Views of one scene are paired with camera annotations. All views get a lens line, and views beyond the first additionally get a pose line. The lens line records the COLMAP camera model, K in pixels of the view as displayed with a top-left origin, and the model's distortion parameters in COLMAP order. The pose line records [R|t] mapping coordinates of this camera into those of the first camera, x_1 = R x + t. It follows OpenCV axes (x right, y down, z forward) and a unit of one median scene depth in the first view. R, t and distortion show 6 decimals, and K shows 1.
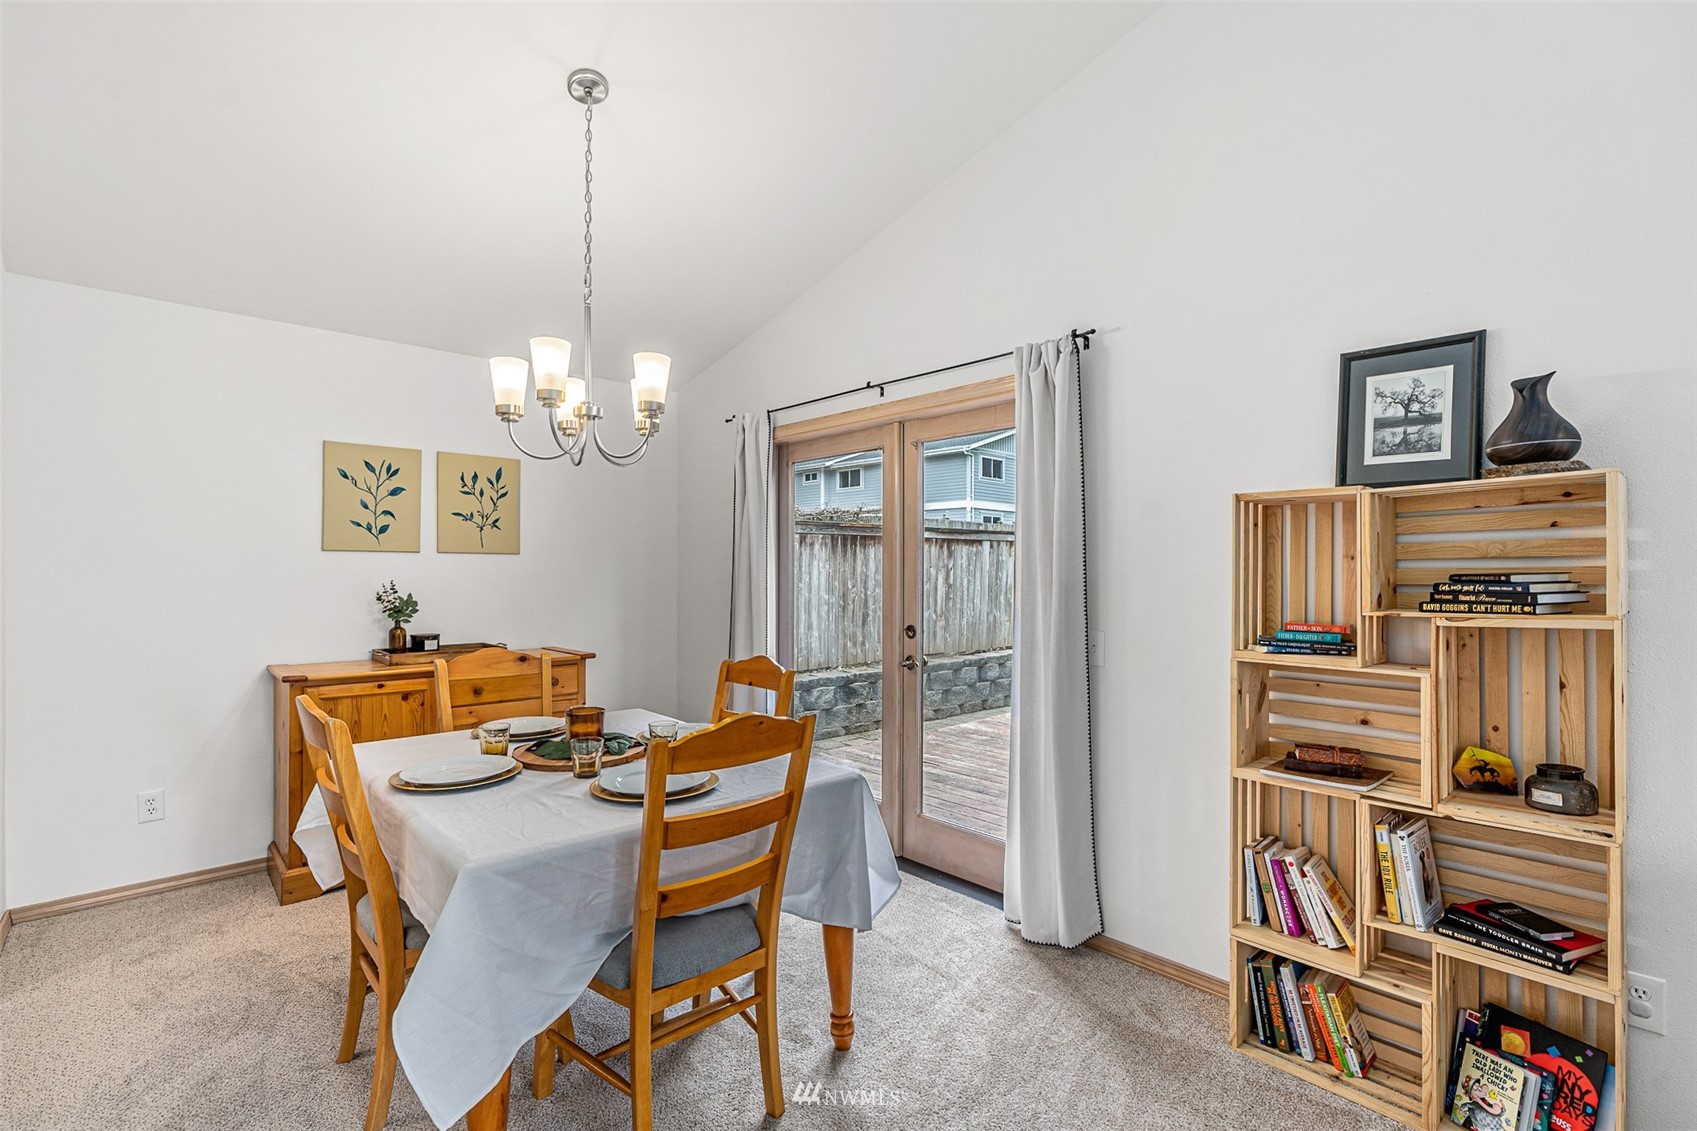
lens RADIAL K [[762.9, 0, 862.3], [0, 762.9, 572.2], [0, 0, 1]] dist [-0.007652, 0.003335]
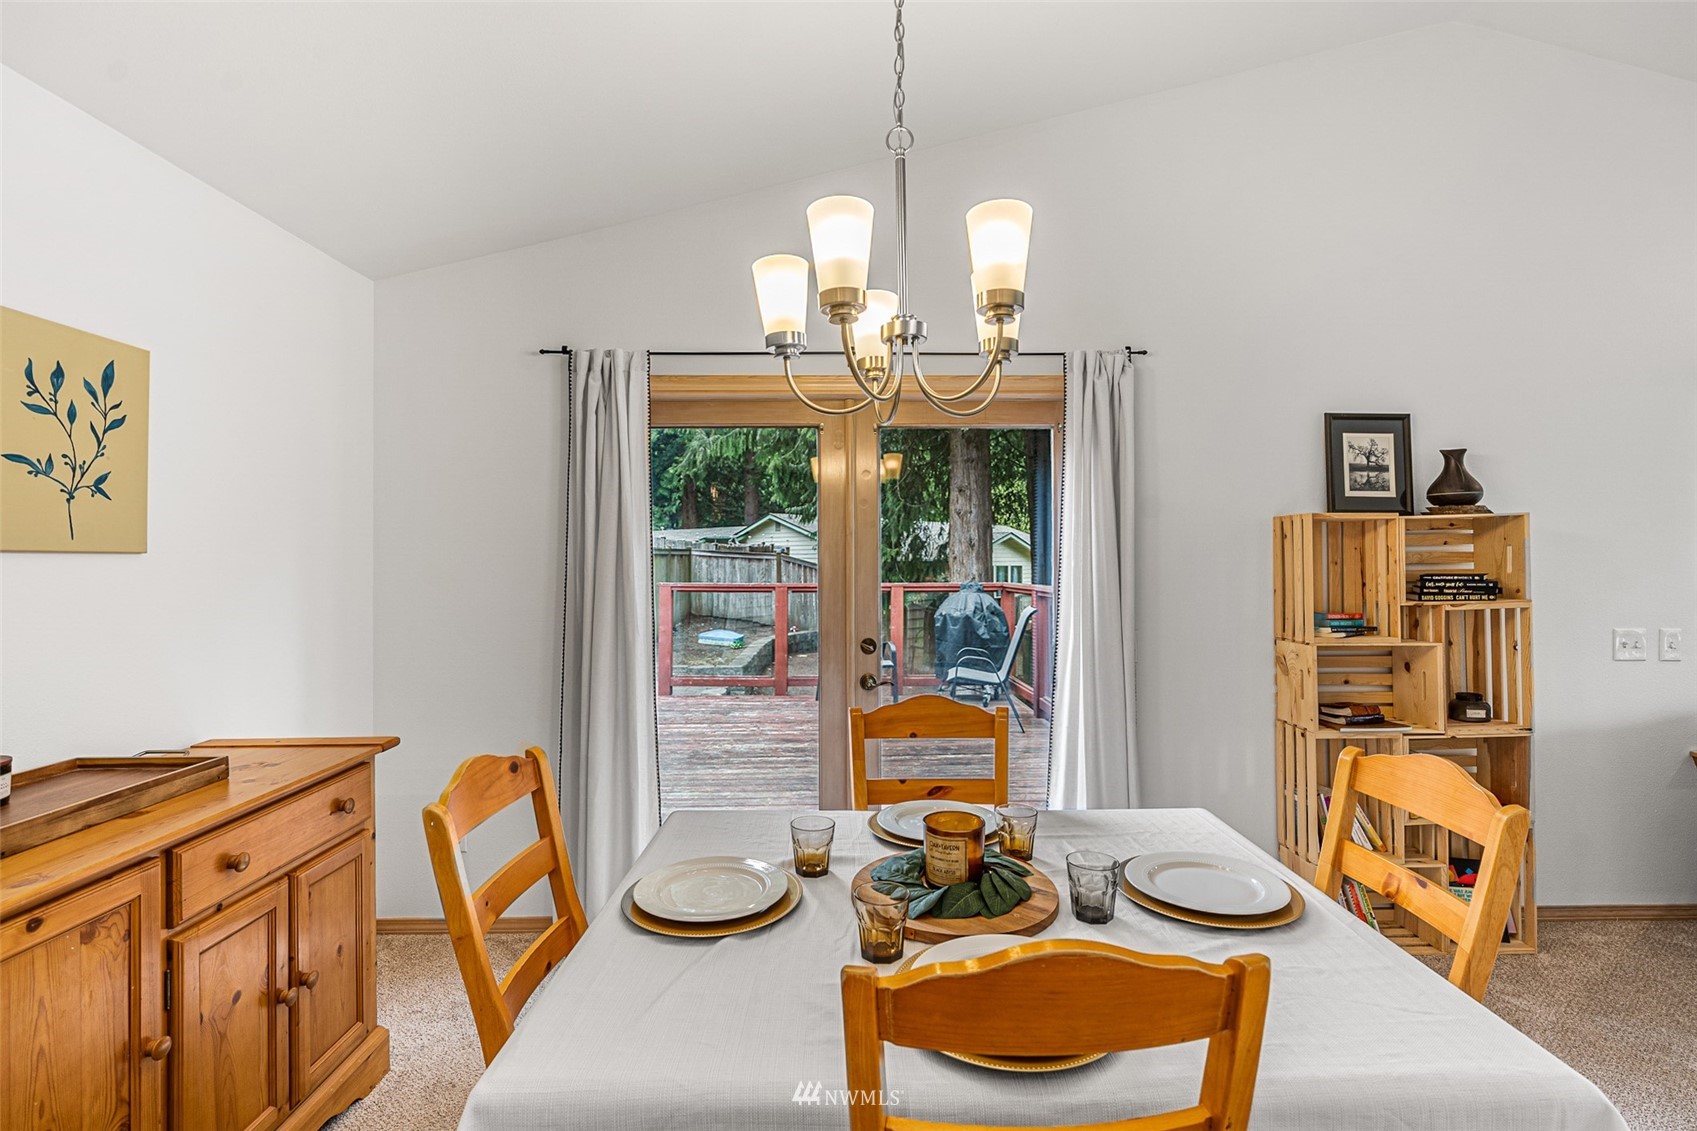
lens RADIAL K [[762.9, 0, 851.5], [0, 762.9, 559.6], [0, 0, 1]] dist [-0.007652, 0.003335]
pose [[0.681181, -0.004645, 0.732101, -0.987345], [0.007918, 0.999968, -0.001023, -0.032039], [-0.732073, 0.006494, 0.681196, 0.731100]]
